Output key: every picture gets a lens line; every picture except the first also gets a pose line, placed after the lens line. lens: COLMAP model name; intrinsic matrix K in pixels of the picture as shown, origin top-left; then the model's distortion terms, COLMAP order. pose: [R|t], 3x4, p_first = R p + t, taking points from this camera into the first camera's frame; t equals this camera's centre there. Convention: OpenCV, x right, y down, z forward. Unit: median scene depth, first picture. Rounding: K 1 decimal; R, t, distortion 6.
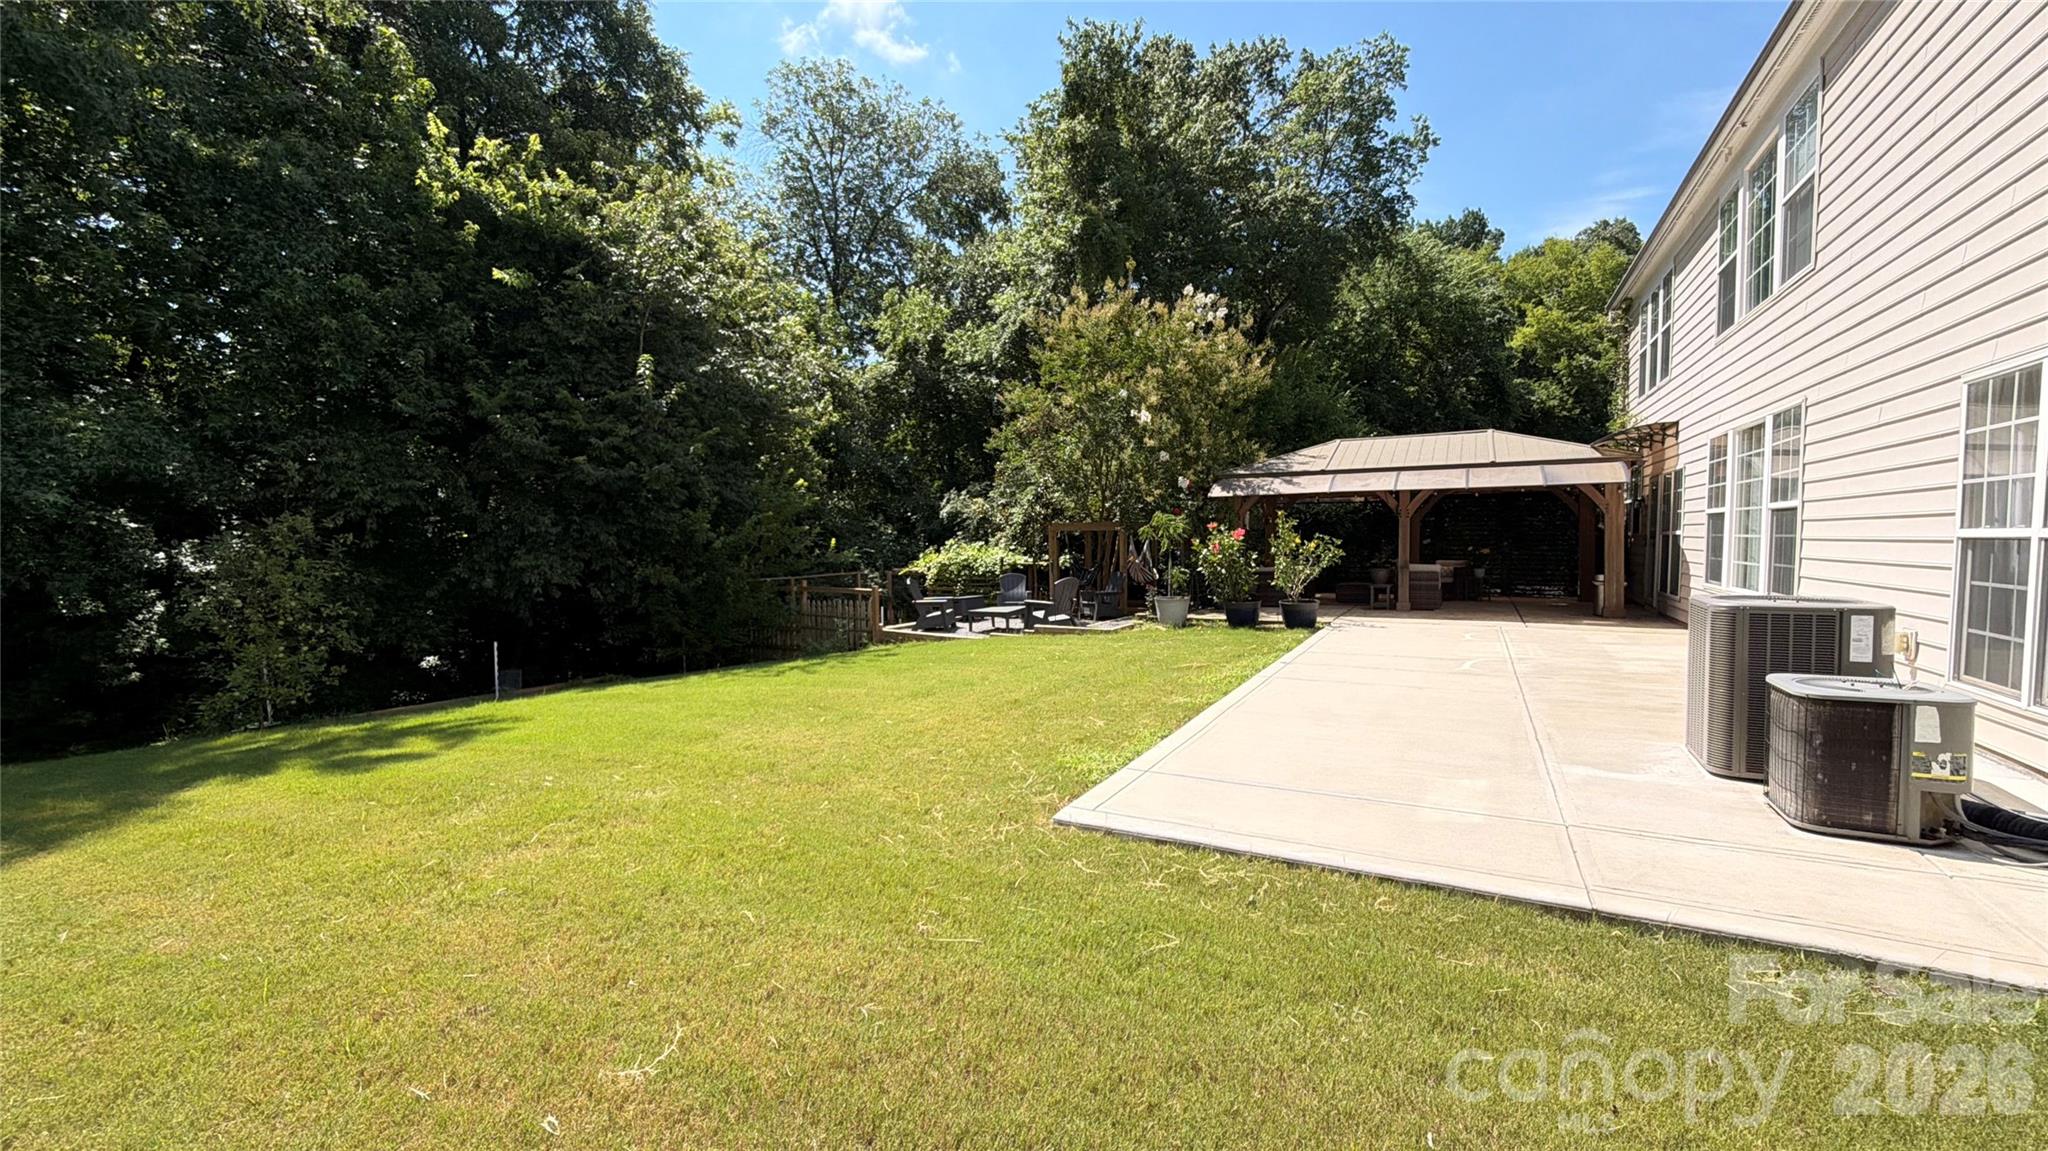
lens RADIAL K [[817.7, 0, 1017.4], [0, 817.7, 579.1], [0, 0, 1]] dist [0.001780, 0.000191]
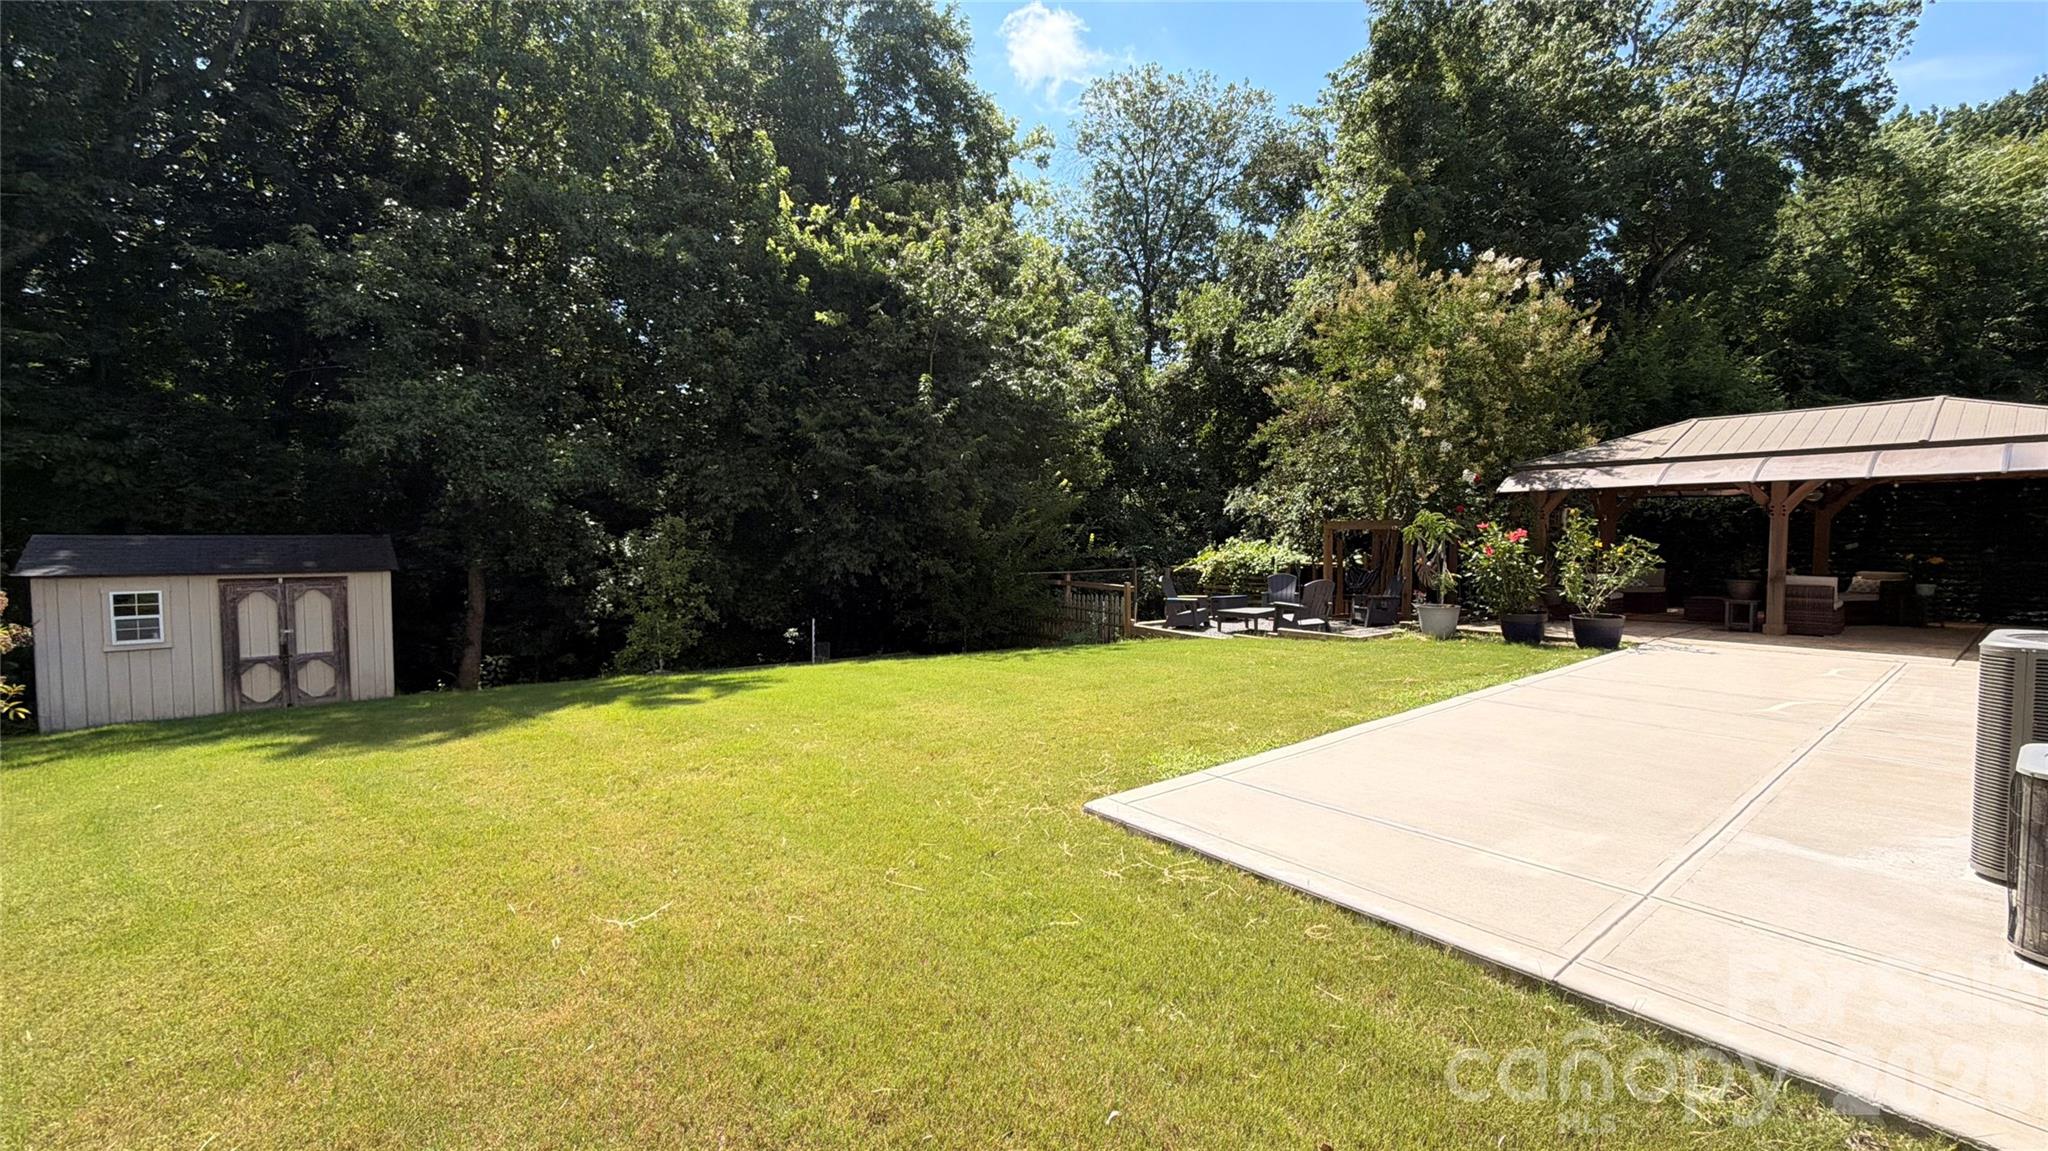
lens RADIAL K [[817.7, 0, 1016.7], [0, 817.7, 577.9], [0, 0, 1]] dist [0.001780, 0.000191]
pose [[0.920715, 0.028726, -0.389177, 0.105494], [-0.027022, 0.999586, 0.009851, -0.003756], [0.389299, 0.001446, 0.921110, -0.005159]]
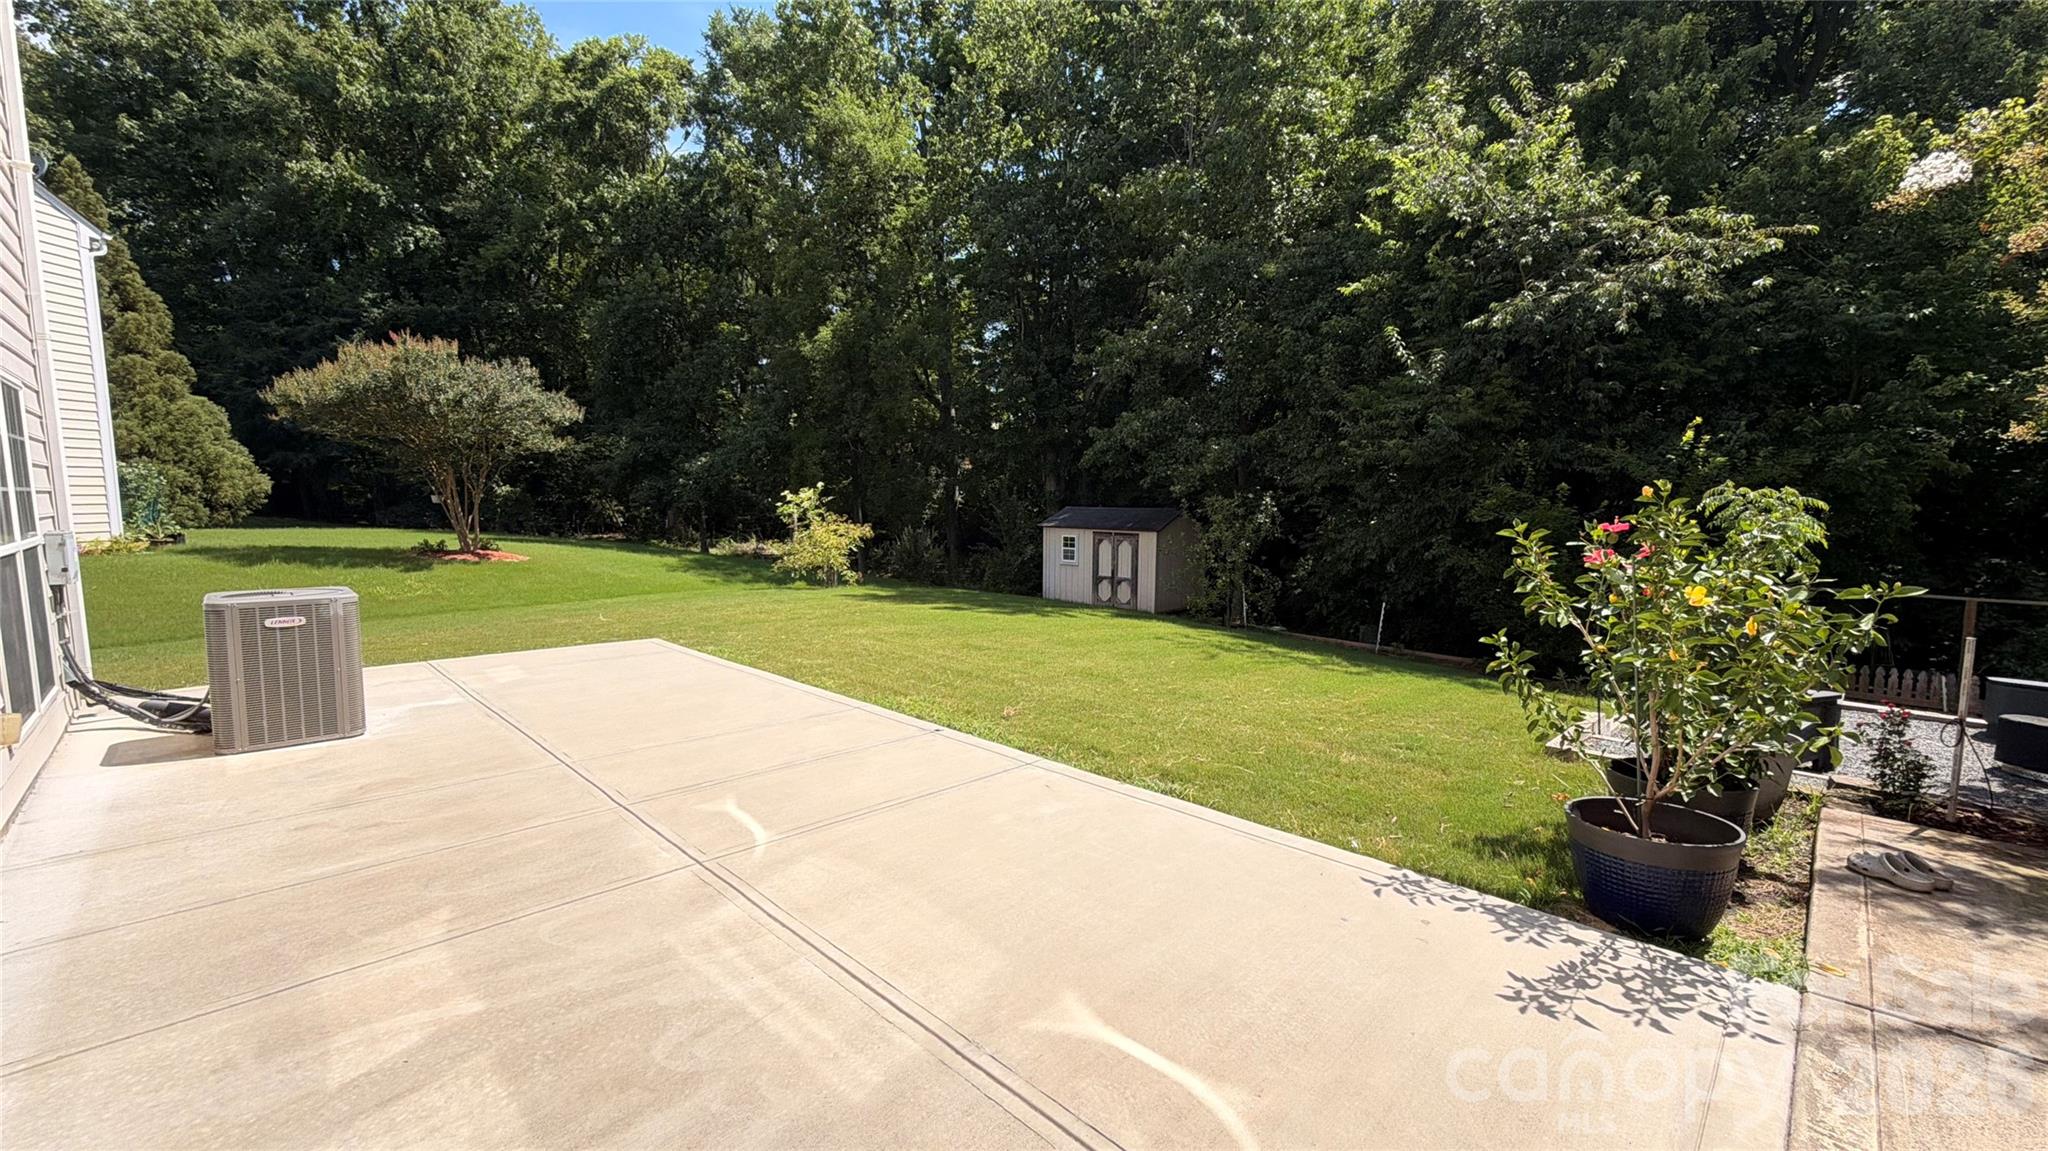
lens RADIAL K [[817.7, 0, 1023.4], [0, 817.7, 593.9], [0, 0, 1]] dist [0.001780, 0.000191]
pose [[-0.270985, 0.119168, -0.955179, 0.561667], [-0.055974, 0.988677, 0.139227, -0.063420], [0.960955, 0.091193, -0.261246, 0.745598]]
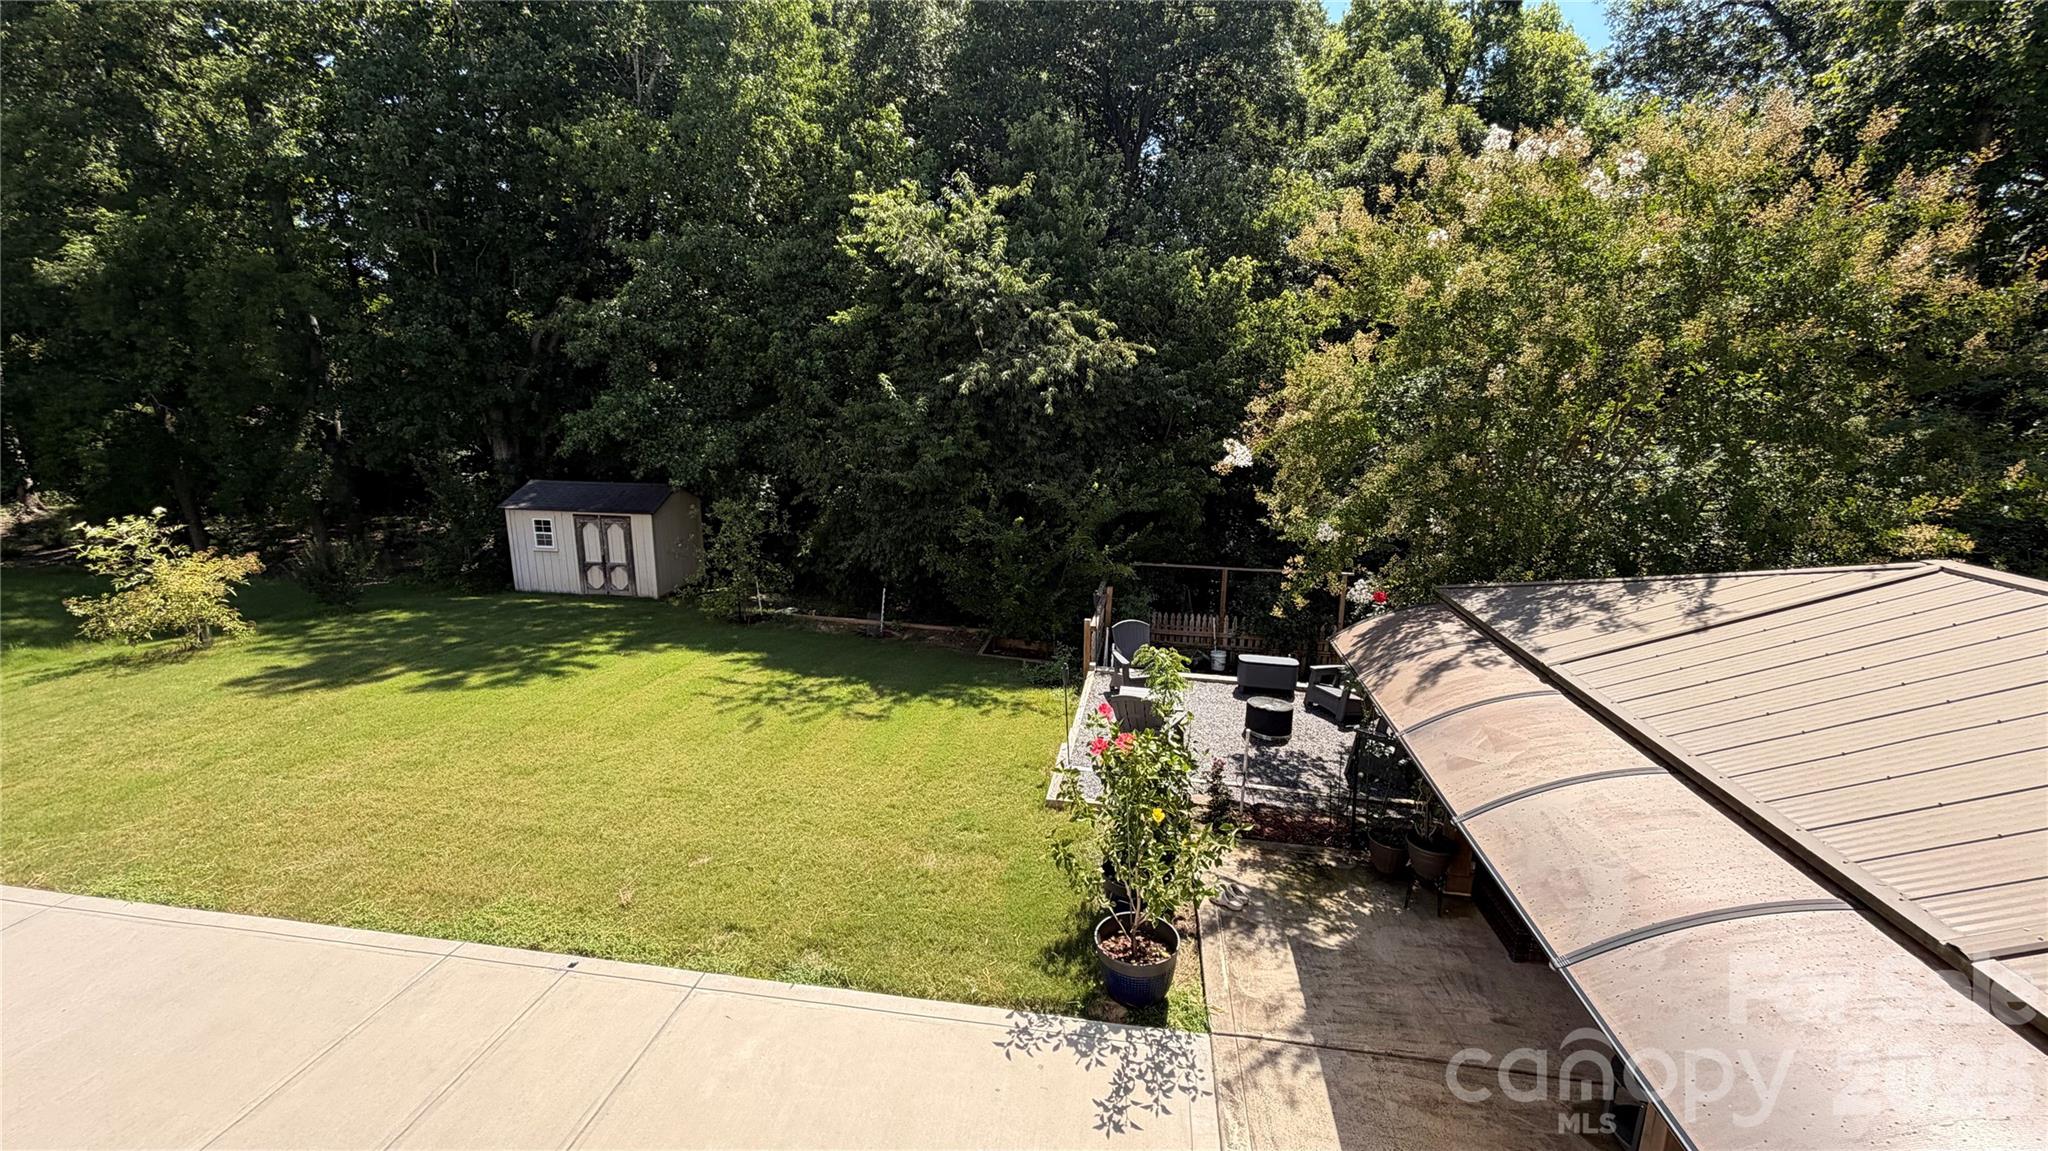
lens RADIAL K [[817.7, 0, 1020.2], [0, 817.7, 559.8], [0, 0, 1]] dist [0.001780, 0.000191]
pose [[0.350585, 0.209325, -0.912838, 0.599540], [-0.071343, 0.977838, 0.196830, -0.228952], [0.933810, -0.003881, 0.357749, 0.669549]]
